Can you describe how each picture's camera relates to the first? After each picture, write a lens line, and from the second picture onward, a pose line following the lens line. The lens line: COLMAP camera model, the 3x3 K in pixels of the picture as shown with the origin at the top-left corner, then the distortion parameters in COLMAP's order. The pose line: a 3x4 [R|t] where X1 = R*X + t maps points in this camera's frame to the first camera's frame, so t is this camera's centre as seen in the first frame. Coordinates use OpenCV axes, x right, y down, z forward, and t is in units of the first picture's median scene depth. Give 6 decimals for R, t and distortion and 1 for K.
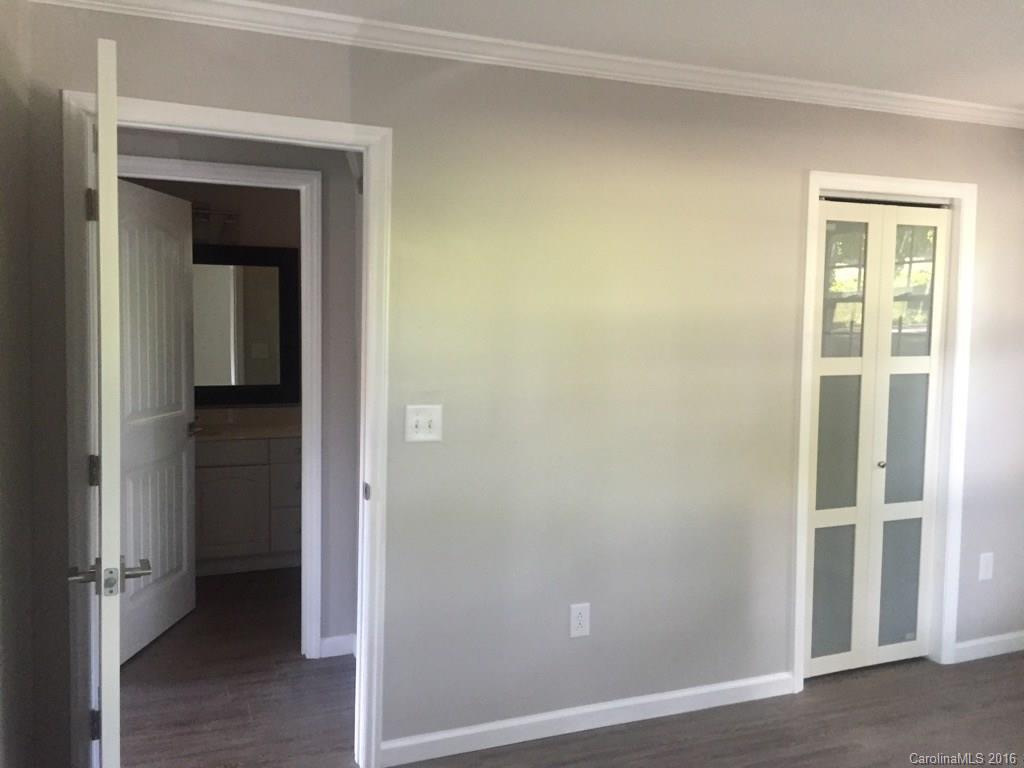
lens RADIAL K [[880.9, 0, 510.9], [0, 880.9, 380.6], [0, 0, 1]] dist [0.080220, -0.115438]
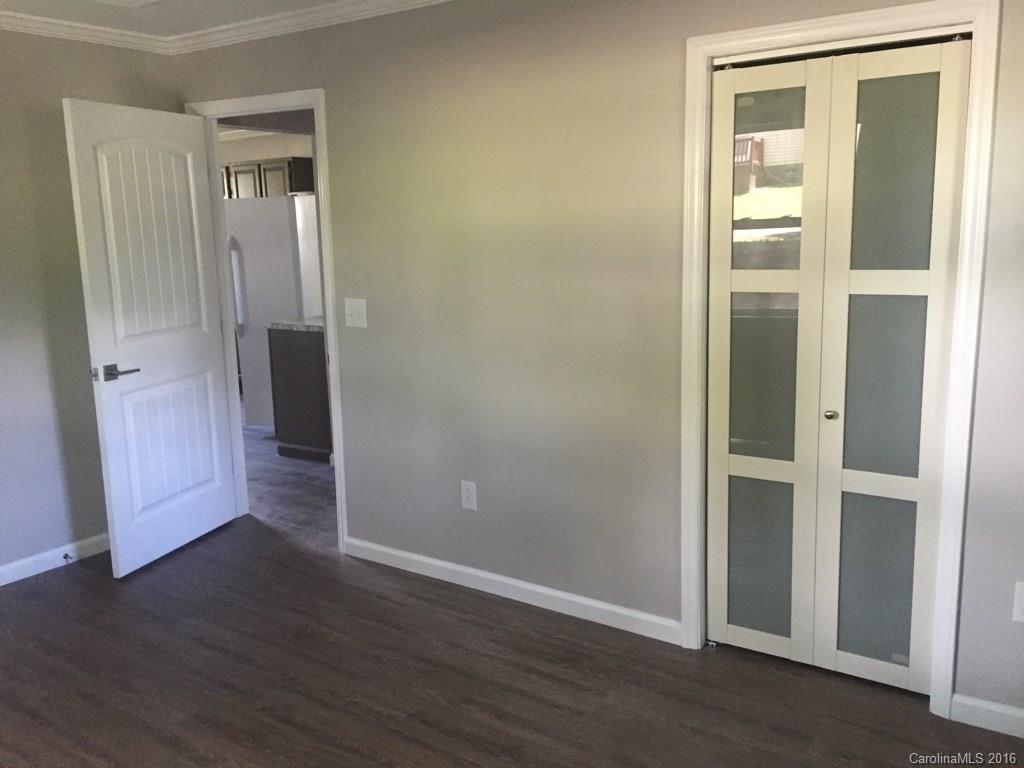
lens RADIAL K [[880.9, 0, 510.9], [0, 880.9, 380.6], [0, 0, 1]] dist [0.080220, -0.115438]
pose [[0.545384, 0.125276, -0.828771, 0.905367], [-0.029881, 0.991045, 0.130141, -0.023891], [0.837653, -0.046212, 0.544244, 0.375651]]
